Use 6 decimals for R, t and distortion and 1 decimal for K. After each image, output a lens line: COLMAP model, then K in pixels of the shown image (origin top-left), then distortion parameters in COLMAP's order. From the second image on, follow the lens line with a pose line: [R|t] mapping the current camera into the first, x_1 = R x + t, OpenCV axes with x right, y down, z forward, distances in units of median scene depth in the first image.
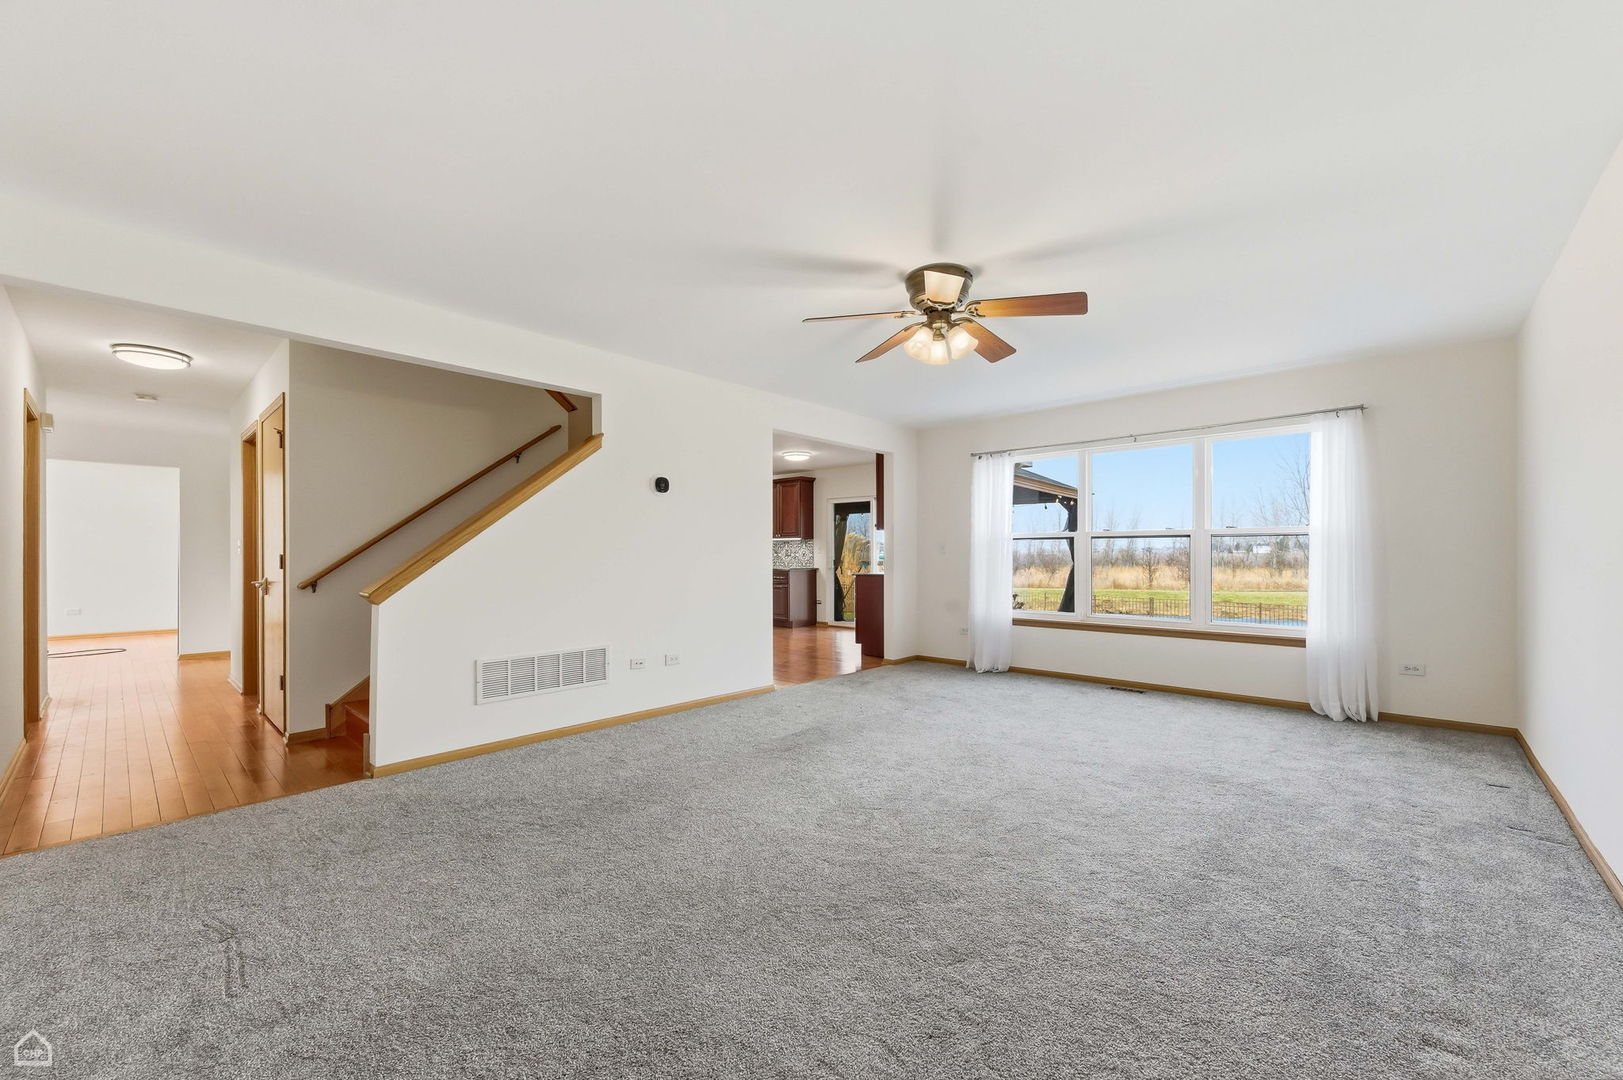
lens RADIAL K [[639.8, 0, 817.6], [0, 639.8, 539.8], [0, 0, 1]] dist [0.000258, 0.000013]
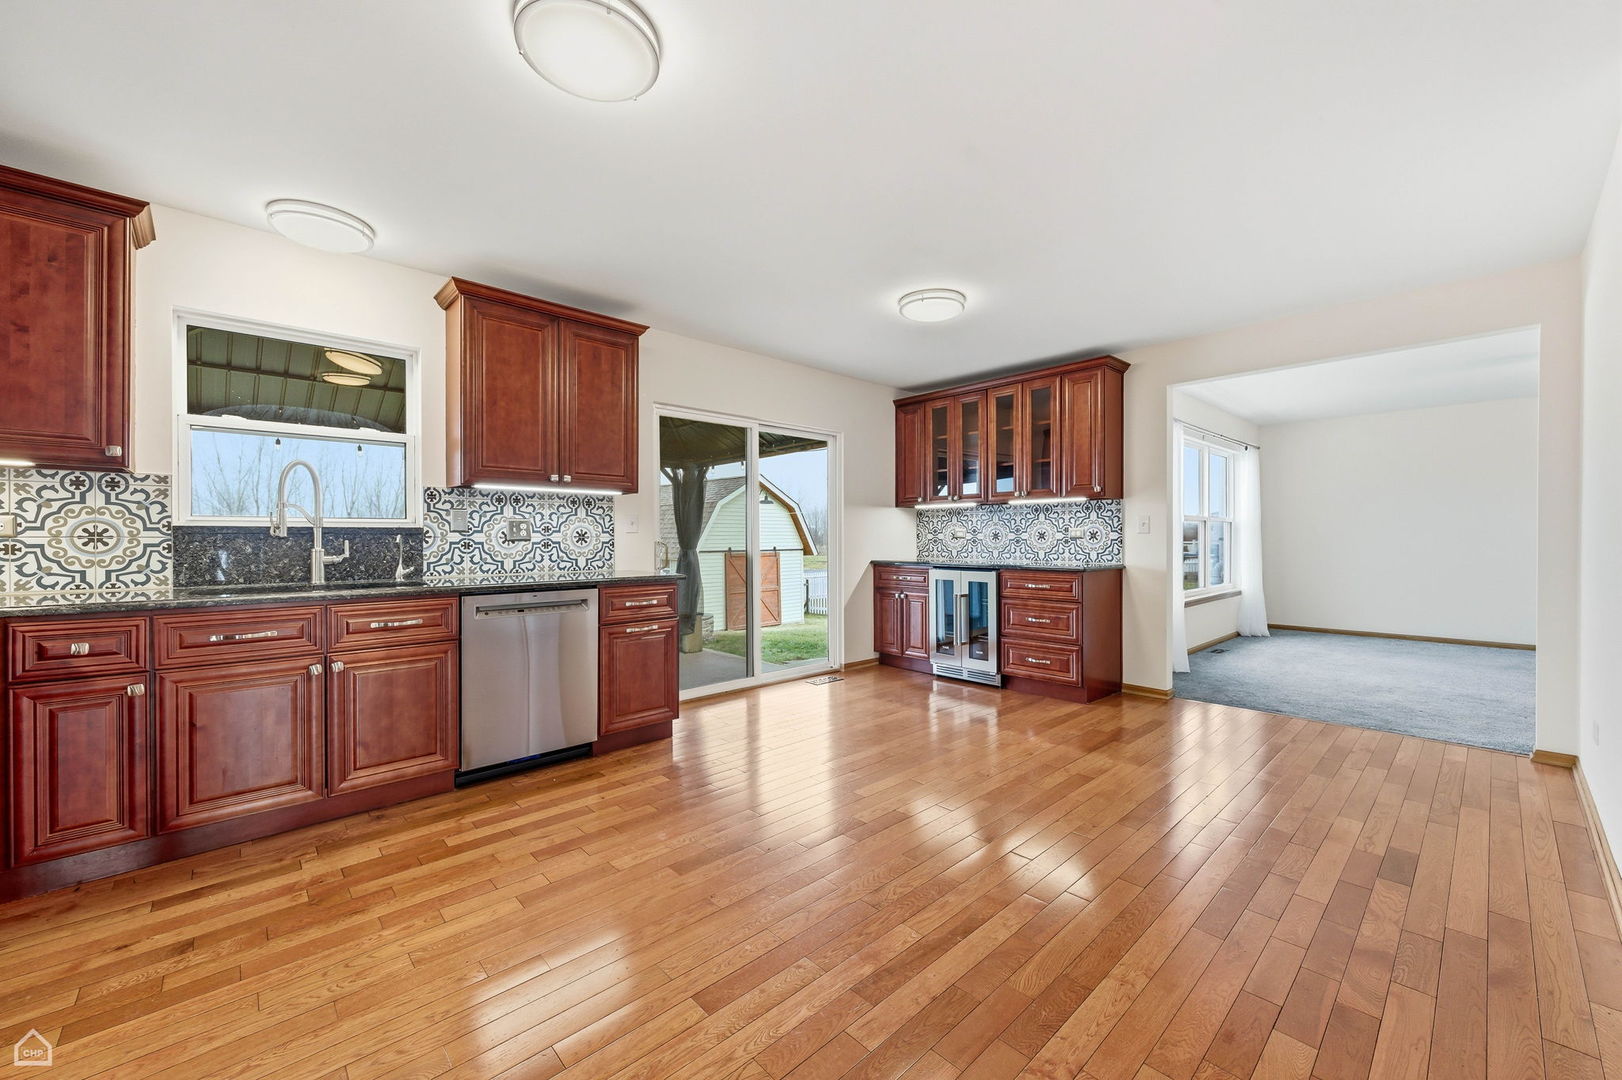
lens RADIAL K [[639.4, 0, 817.2], [0, 639.4, 540.1], [0, 0, 1]] dist [0.000258, 0.000013]
pose [[0.074303, -0.000916, 0.997235, -0.456309], [0.005862, 0.999983, 0.000482, 0.024566], [-0.997218, 0.005810, 0.074307, 1.158344]]
